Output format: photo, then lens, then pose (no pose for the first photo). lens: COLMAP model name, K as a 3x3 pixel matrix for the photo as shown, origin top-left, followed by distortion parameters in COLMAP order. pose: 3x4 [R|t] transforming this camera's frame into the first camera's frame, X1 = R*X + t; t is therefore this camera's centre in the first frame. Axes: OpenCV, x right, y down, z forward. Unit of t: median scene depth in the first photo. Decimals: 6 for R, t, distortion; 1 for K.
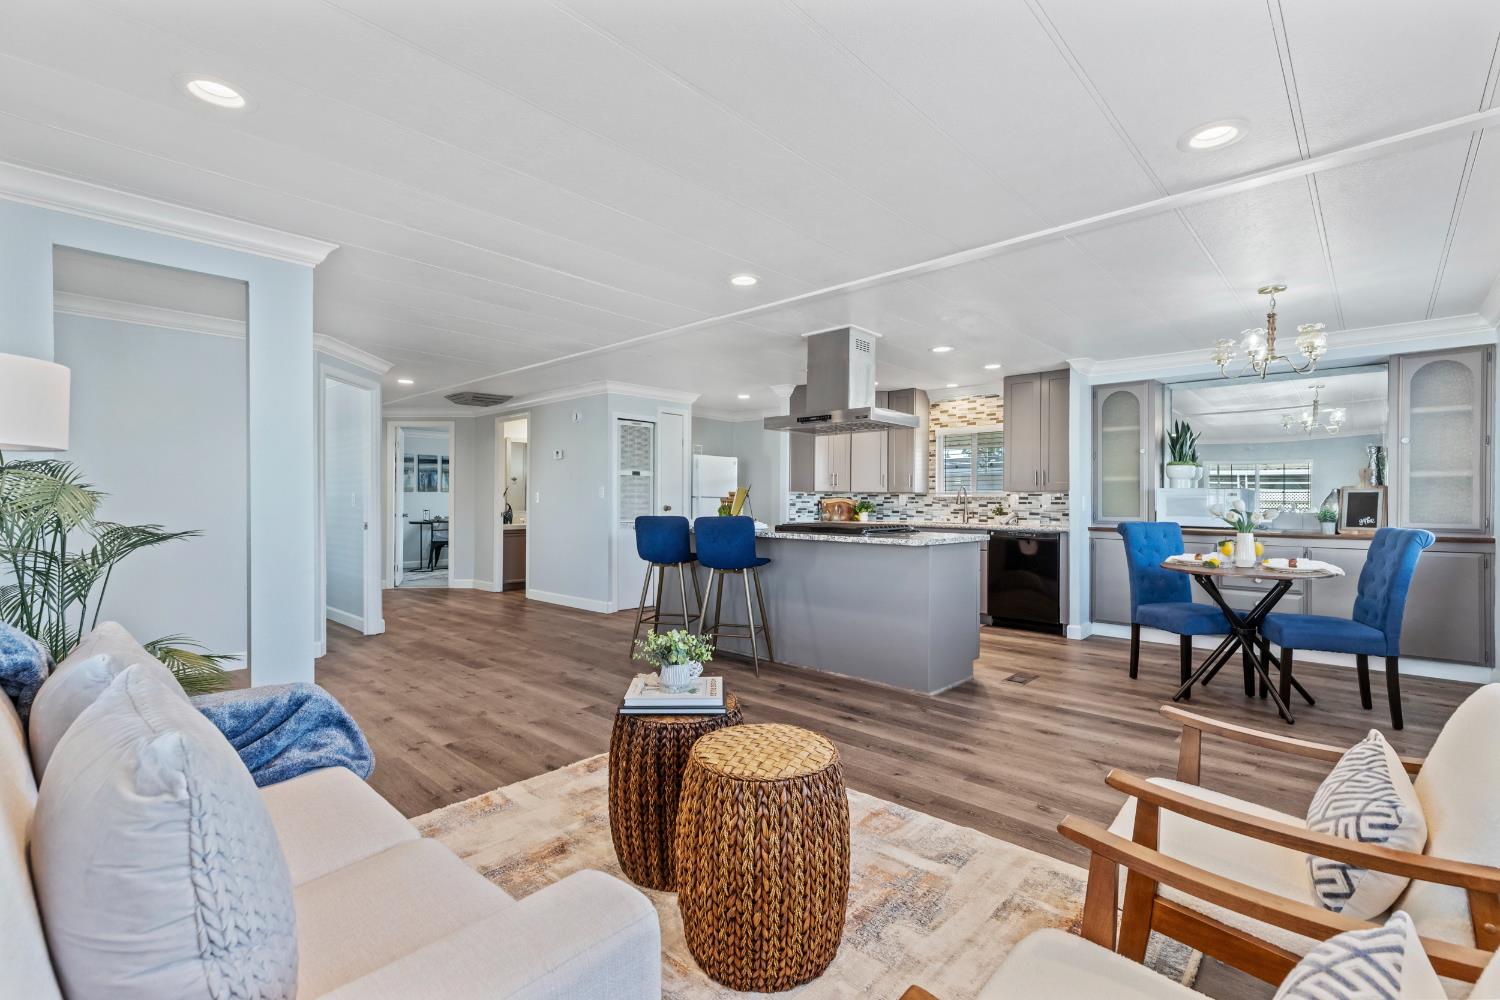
lens RADIAL K [[679.6, 0, 765.6], [0, 679.6, 498.0], [0, 0, 1]] dist [0.004513, 0.000461]
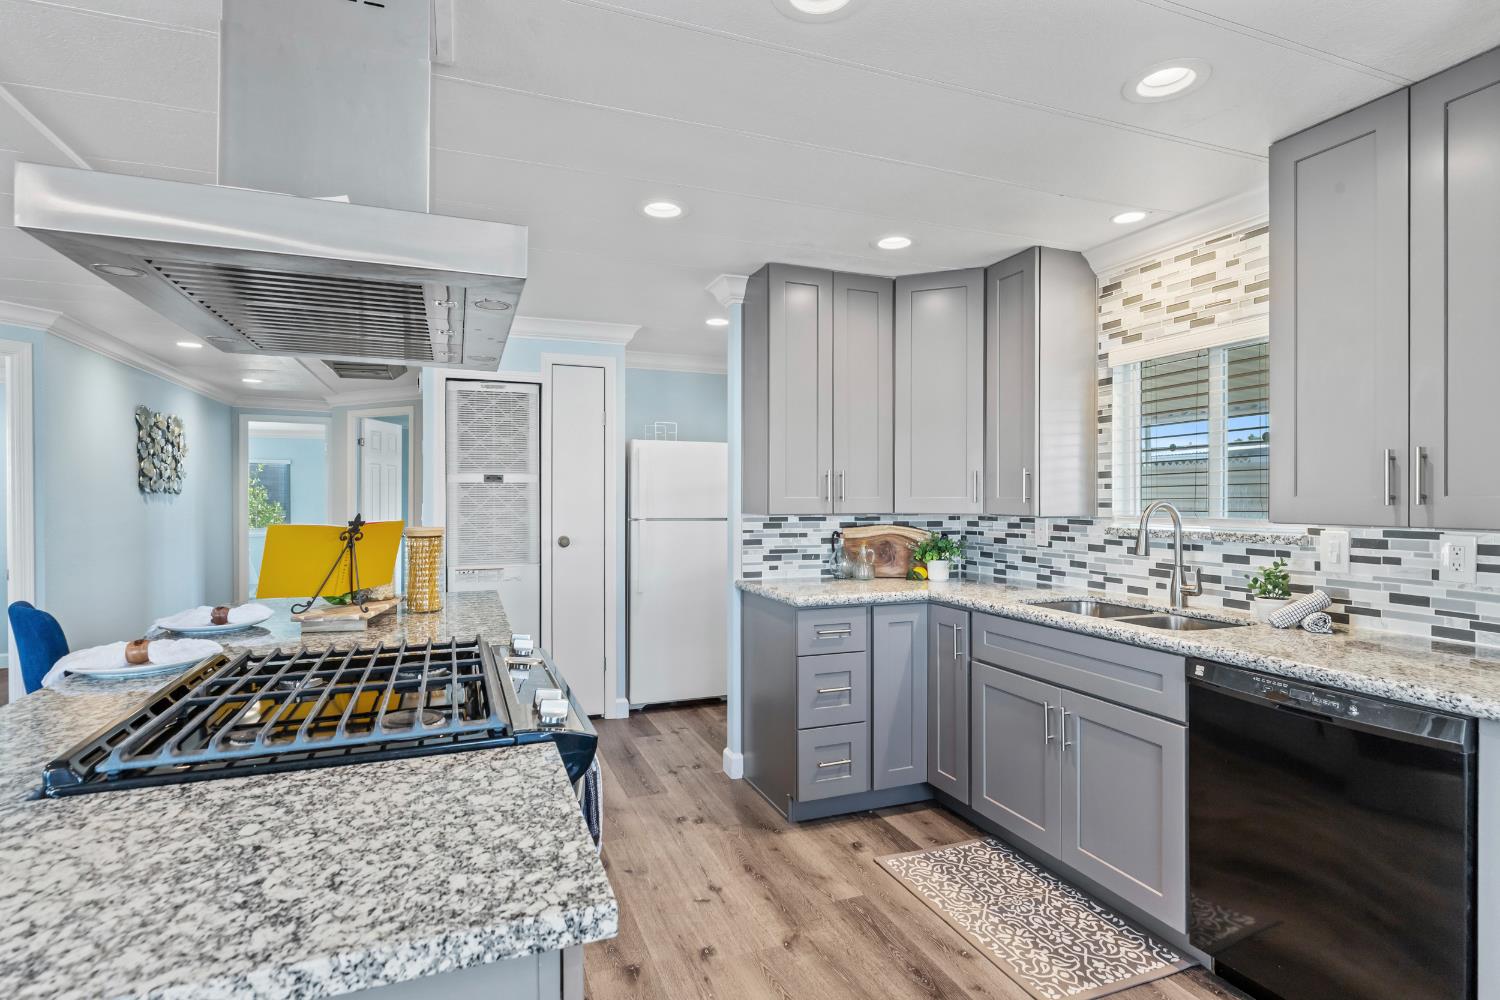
lens RADIAL K [[778.3, 0, 759.3], [0, 778.3, 493.3], [0, 0, 1]] dist [0.002238, 0.000492]
pose [[0.894778, -0.006720, -0.446461, 0.279872], [0.007592, 0.999971, 0.000165, -0.023343], [0.446447, -0.003537, 0.894803, 0.545092]]
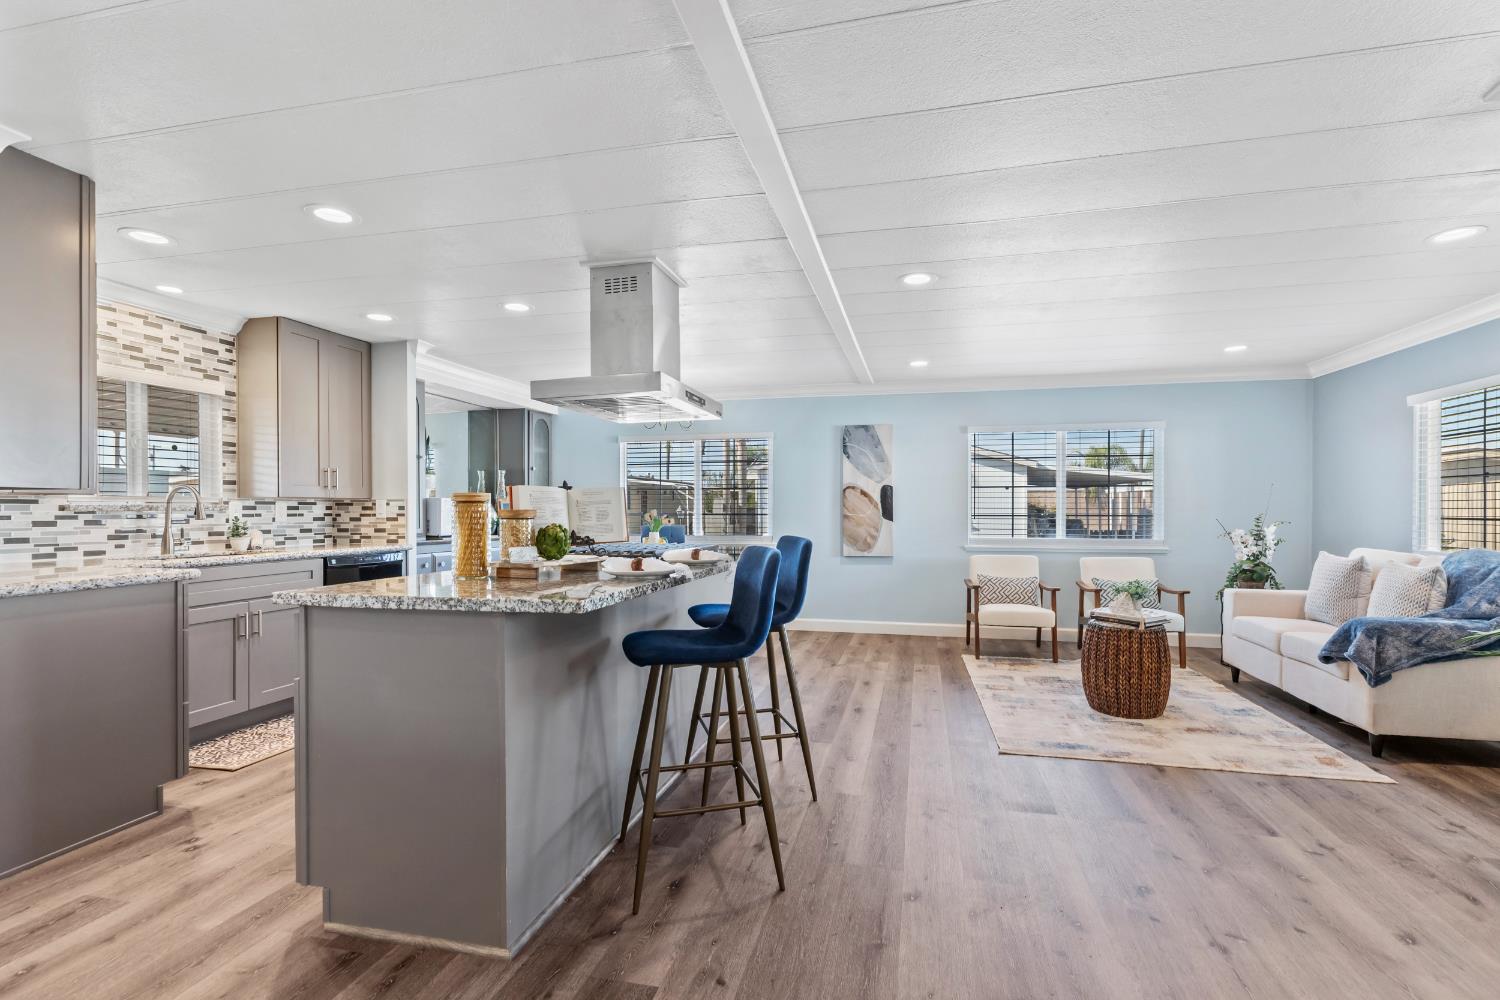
lens RADIAL K [[679.6, 0, 757.2], [0, 679.6, 511.4], [0, 0, 1]] dist [0.004513, 0.000461]
pose [[-0.474935, -0.003914, 0.880012, -0.389496], [-0.001910, 0.999992, 0.003417, 0.000204], [-0.880019, -0.000058, -0.474939, 0.846157]]
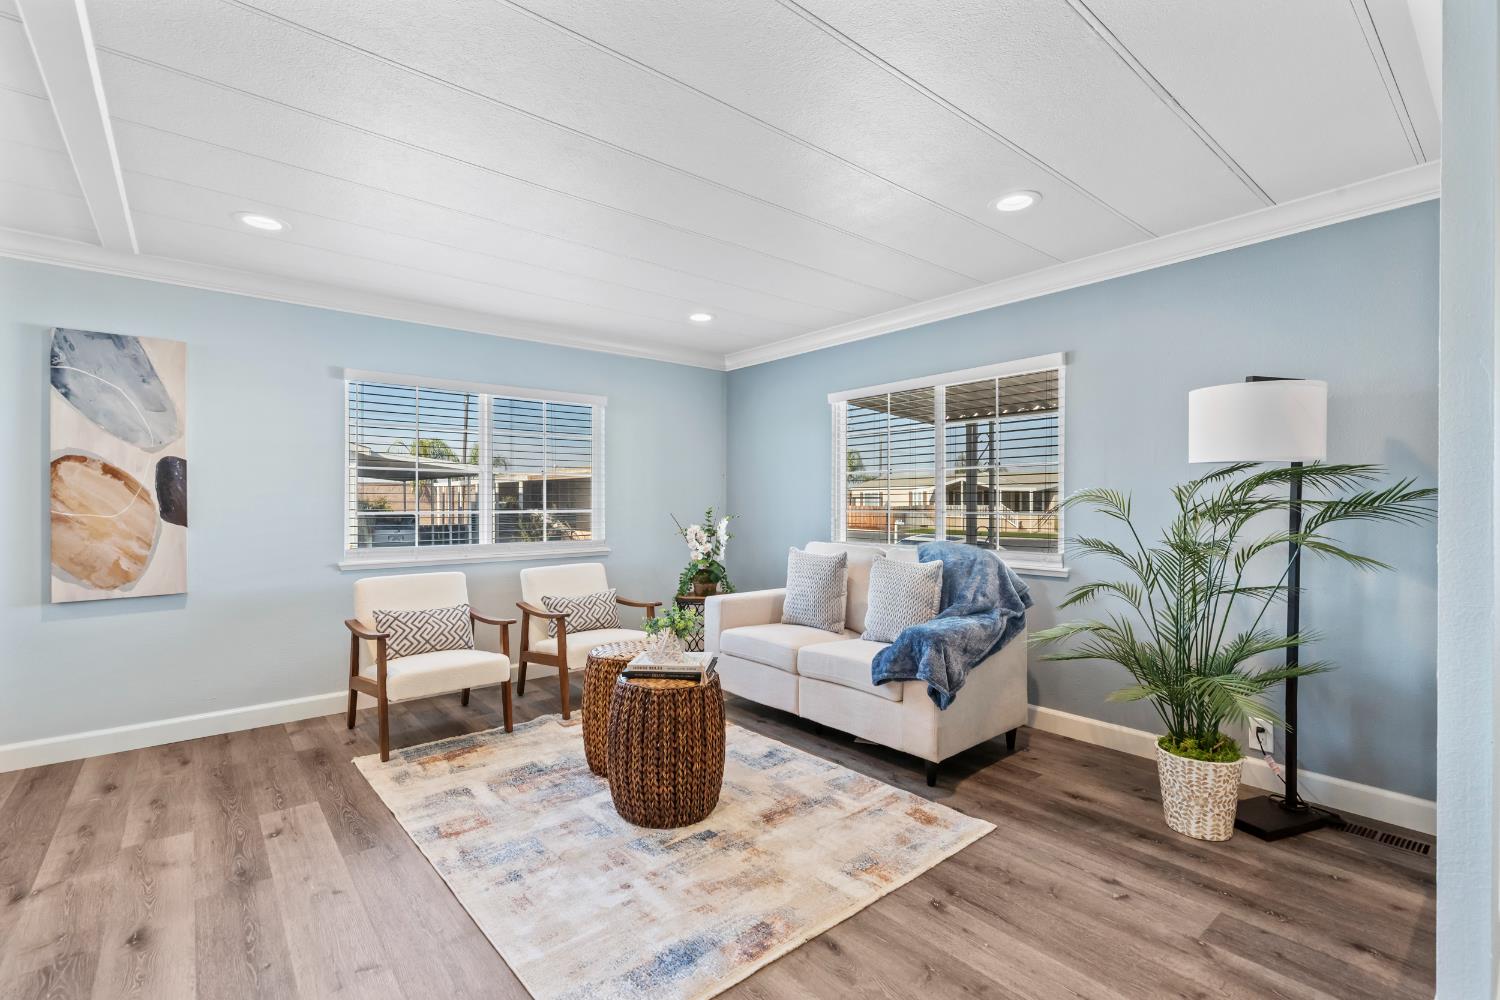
lens RADIAL K [[679.6, 0, 759.1], [0, 679.6, 500.8], [0, 0, 1]] dist [0.004513, 0.000461]
pose [[-0.989717, 0.000990, 0.143033, -0.141446], [0.000593, 0.999996, -0.002819, -0.000049], [-0.143035, -0.002705, -0.989714, 0.671430]]
